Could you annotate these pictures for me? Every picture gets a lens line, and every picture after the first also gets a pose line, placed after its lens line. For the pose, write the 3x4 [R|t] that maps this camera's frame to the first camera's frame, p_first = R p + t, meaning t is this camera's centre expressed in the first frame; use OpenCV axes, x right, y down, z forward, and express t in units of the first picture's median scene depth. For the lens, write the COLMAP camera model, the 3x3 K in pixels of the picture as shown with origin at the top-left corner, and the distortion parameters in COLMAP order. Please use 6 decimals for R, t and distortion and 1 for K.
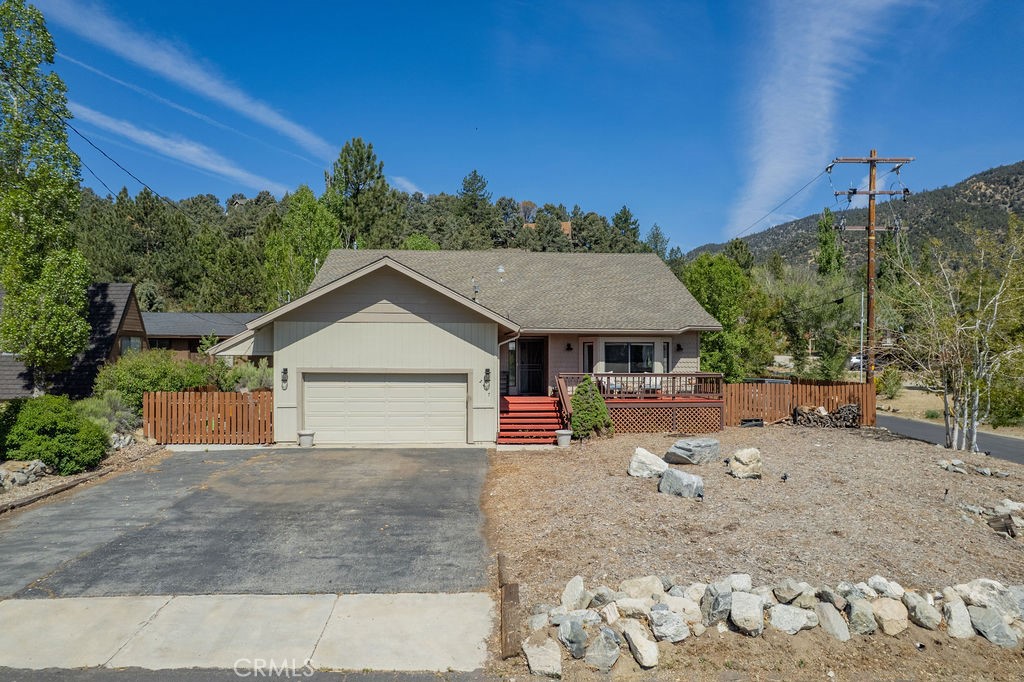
lens RADIAL K [[656.7, 0, 518.3], [0, 656.7, 344.1], [0, 0, 1]] dist [-0.084889, 0.075392]
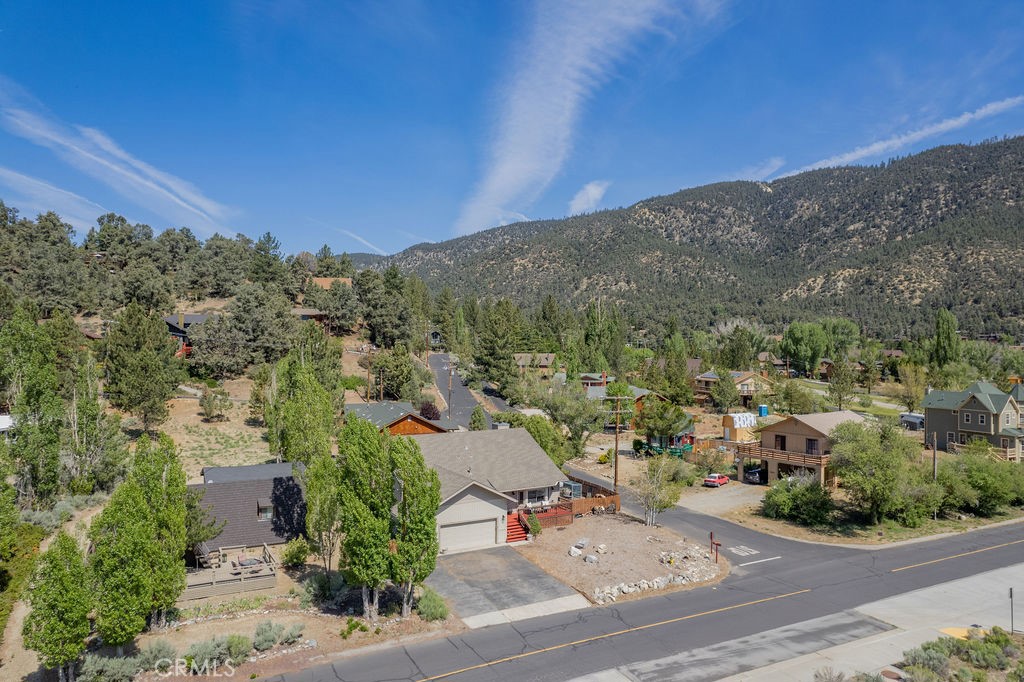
lens RADIAL K [[656.7, 0, 518.3], [0, 656.7, 344.1], [0, 0, 1]] dist [-0.084889, 0.075392]
pose [[0.906824, 0.003181, 0.421498, -1.134785], [-0.009071, 0.999887, 0.011970, -0.705288], [-0.421412, -0.014678, 0.906750, -1.464328]]
